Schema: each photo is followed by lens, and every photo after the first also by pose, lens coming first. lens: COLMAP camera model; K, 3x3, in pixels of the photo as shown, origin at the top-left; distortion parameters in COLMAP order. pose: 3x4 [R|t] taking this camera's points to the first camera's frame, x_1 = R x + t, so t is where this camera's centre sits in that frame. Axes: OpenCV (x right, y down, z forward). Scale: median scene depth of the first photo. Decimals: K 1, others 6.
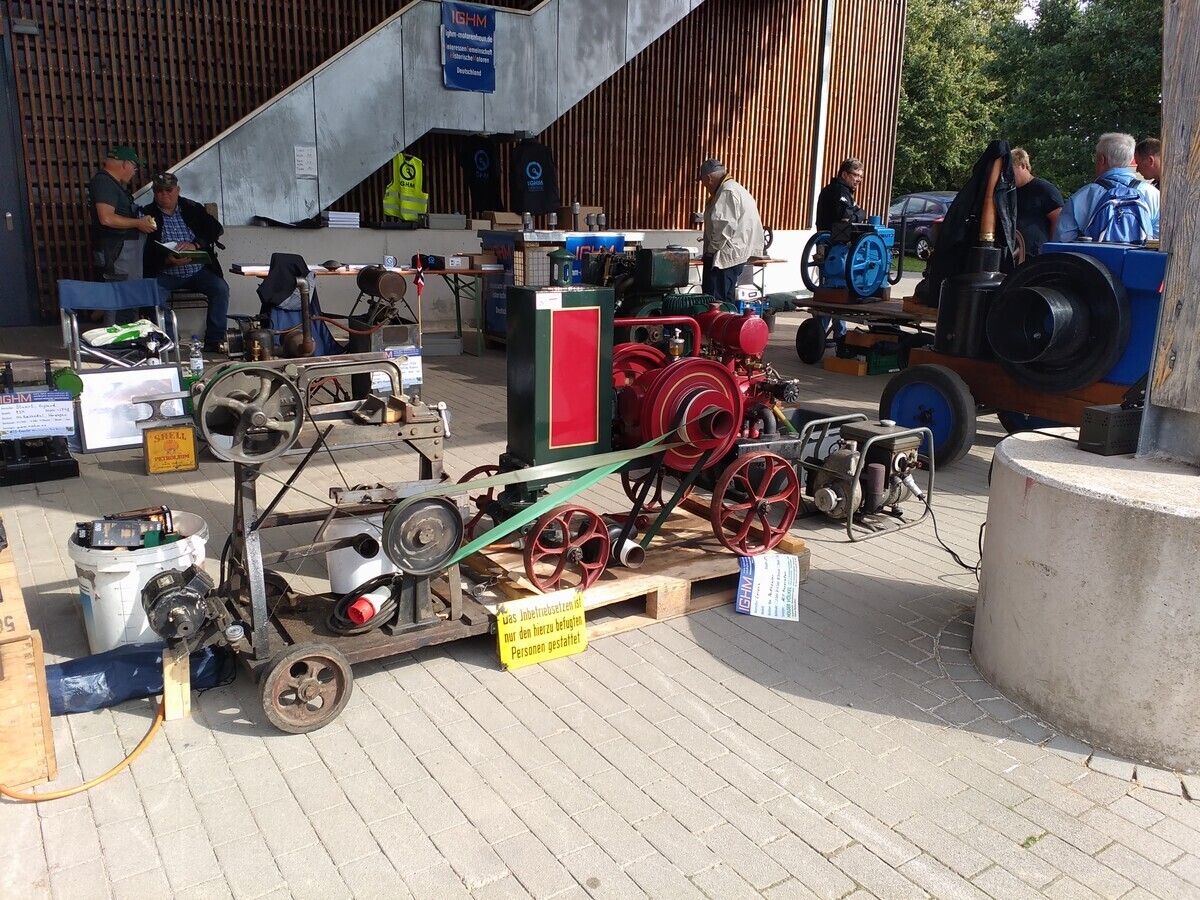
lens RADIAL K [[967.2, 0, 596.7], [0, 967.2, 447.1], [0, 0, 1]] dist [0.085510, -0.148093]
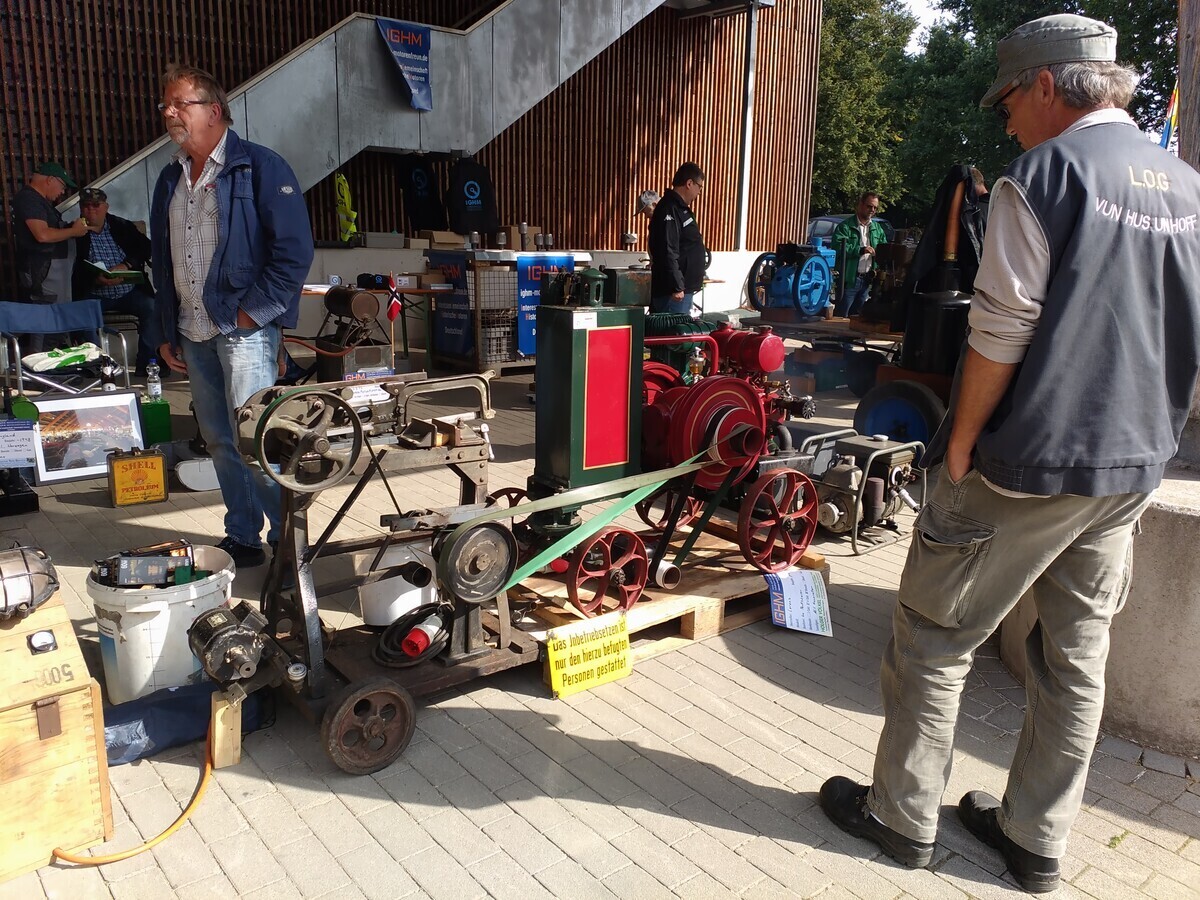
lens RADIAL K [[967.2, 0, 596.7], [0, 967.2, 447.1], [0, 0, 1]] dist [0.085510, -0.148093]
pose [[0.994303, -0.018998, 0.104886, -0.108247], [0.021110, 0.999596, -0.019058, -0.001925], [-0.104481, 0.021163, 0.994302, 0.014741]]
